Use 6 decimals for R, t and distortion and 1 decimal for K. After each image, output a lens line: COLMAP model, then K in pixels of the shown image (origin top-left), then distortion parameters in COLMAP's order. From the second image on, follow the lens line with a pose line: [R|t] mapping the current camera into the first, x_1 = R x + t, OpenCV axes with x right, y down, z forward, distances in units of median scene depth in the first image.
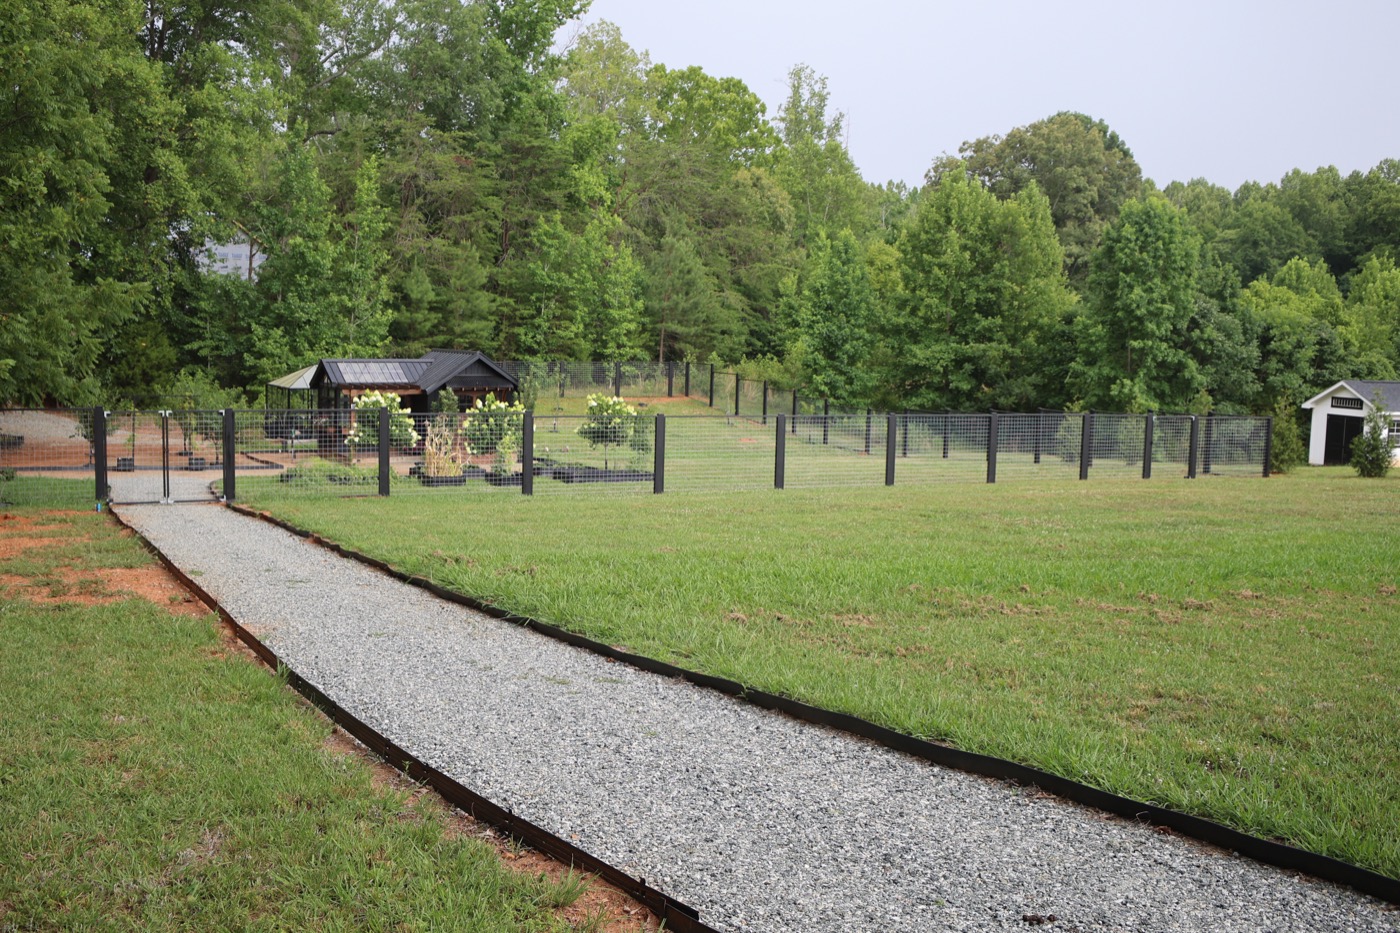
lens RADIAL K [[1371.4, 0, 693.5], [0, 1371.4, 468.4], [0, 0, 1]] dist [-0.115768, 0.000000]
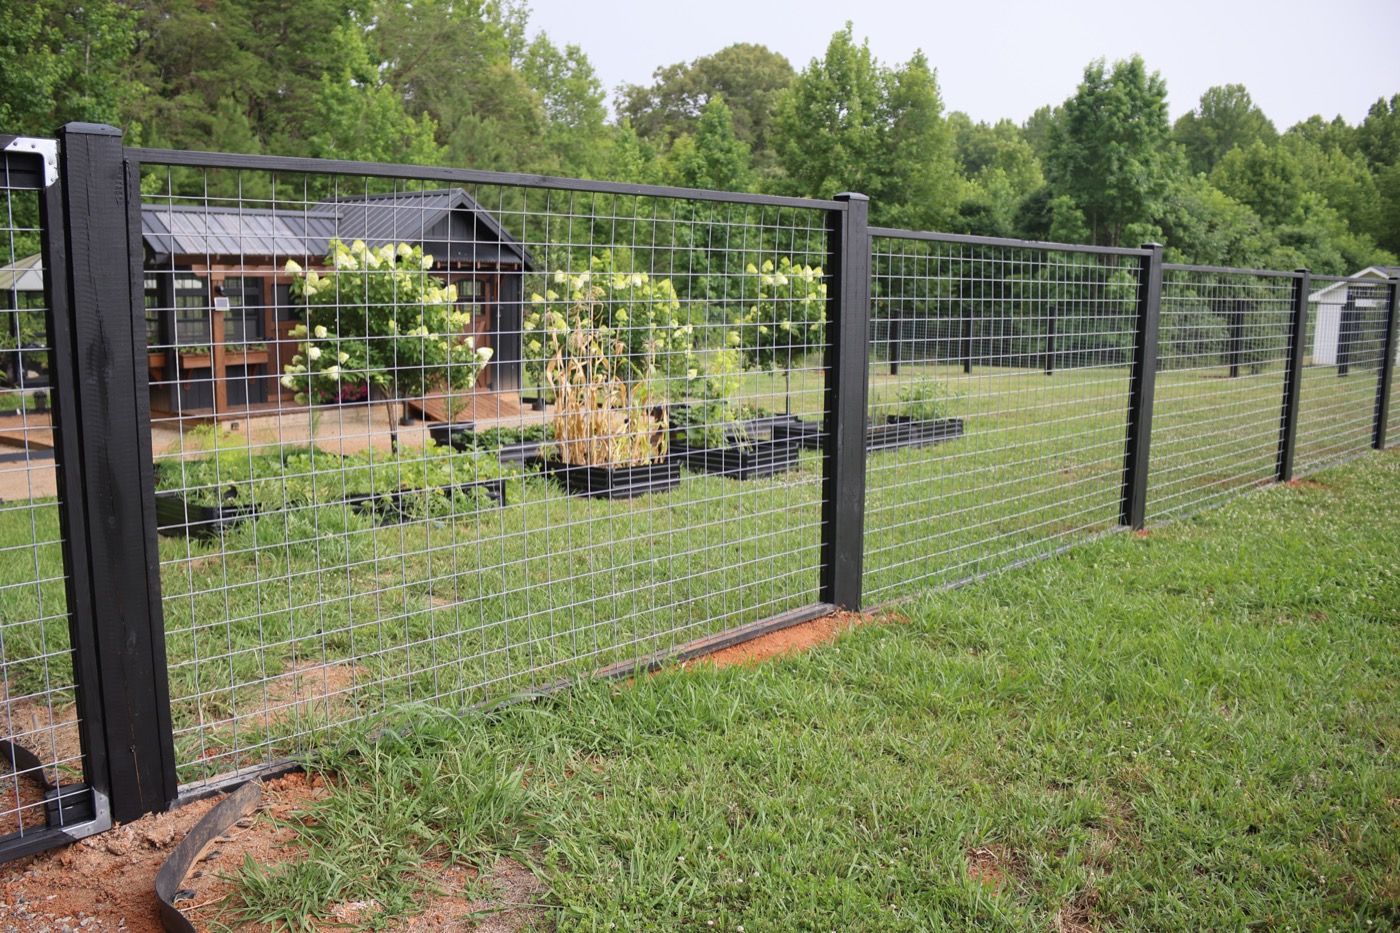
lens RADIAL K [[1141.7, 0, 688.8], [0, 1141.7, 462.3], [0, 0, 1]] dist [-0.133304, 0.121547]
pose [[0.947590, -0.063966, 0.313021, -0.156508], [0.043453, 0.996452, 0.072083, -0.009492], [-0.316521, -0.054703, 0.947007, 0.426591]]
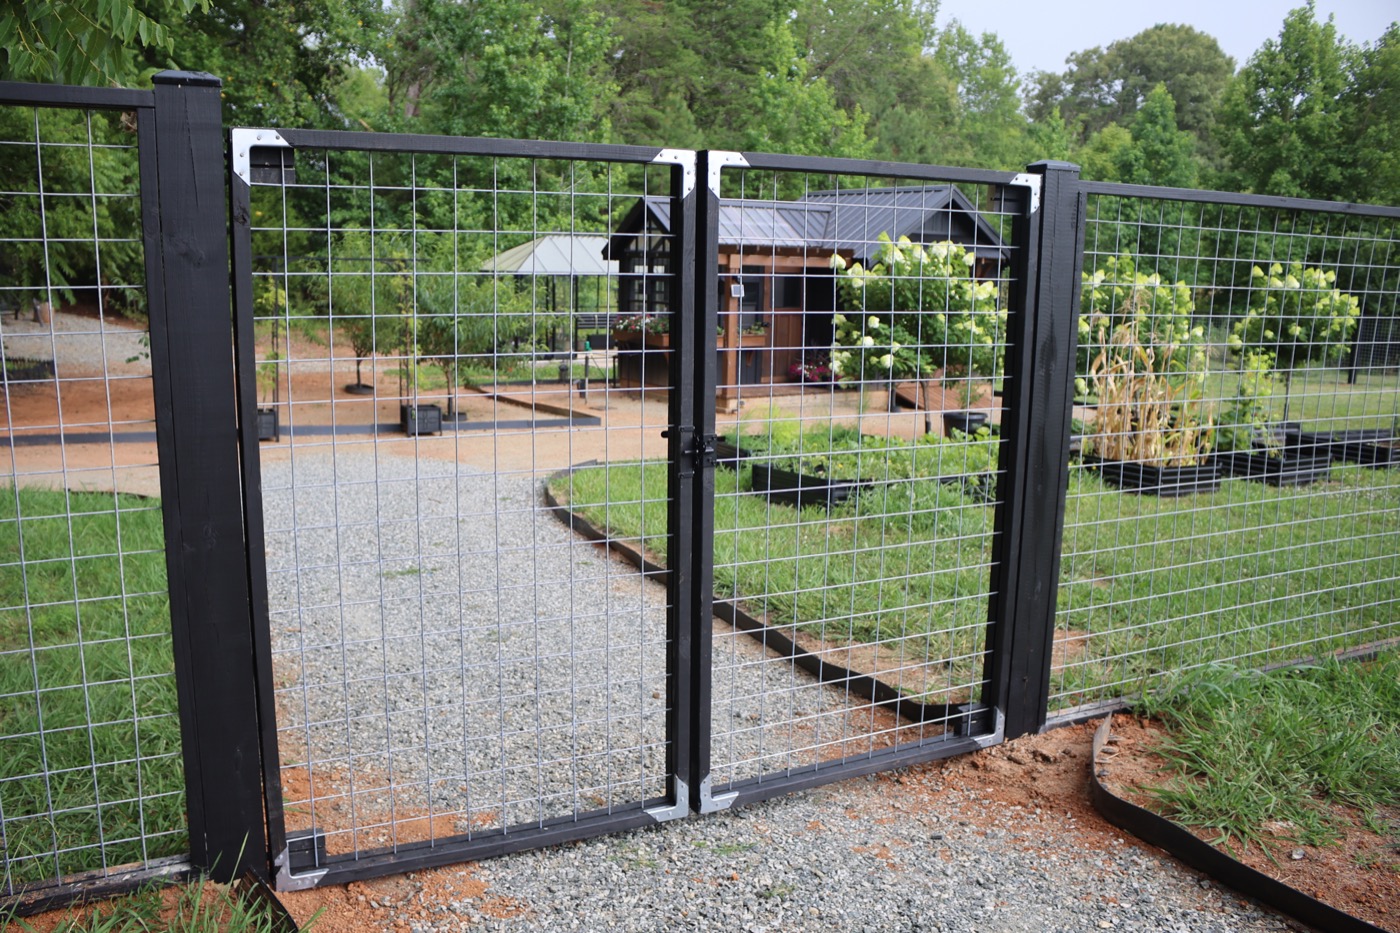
lens RADIAL K [[1141.7, 0, 701.7], [0, 1141.7, 469.0], [0, 0, 1]] dist [-0.133304, 0.121547]
pose [[0.999977, -0.003194, 0.006031, -0.185821], [0.002699, 0.996767, 0.080297, -0.010492], [-0.006268, -0.080279, 0.996753, 0.420794]]
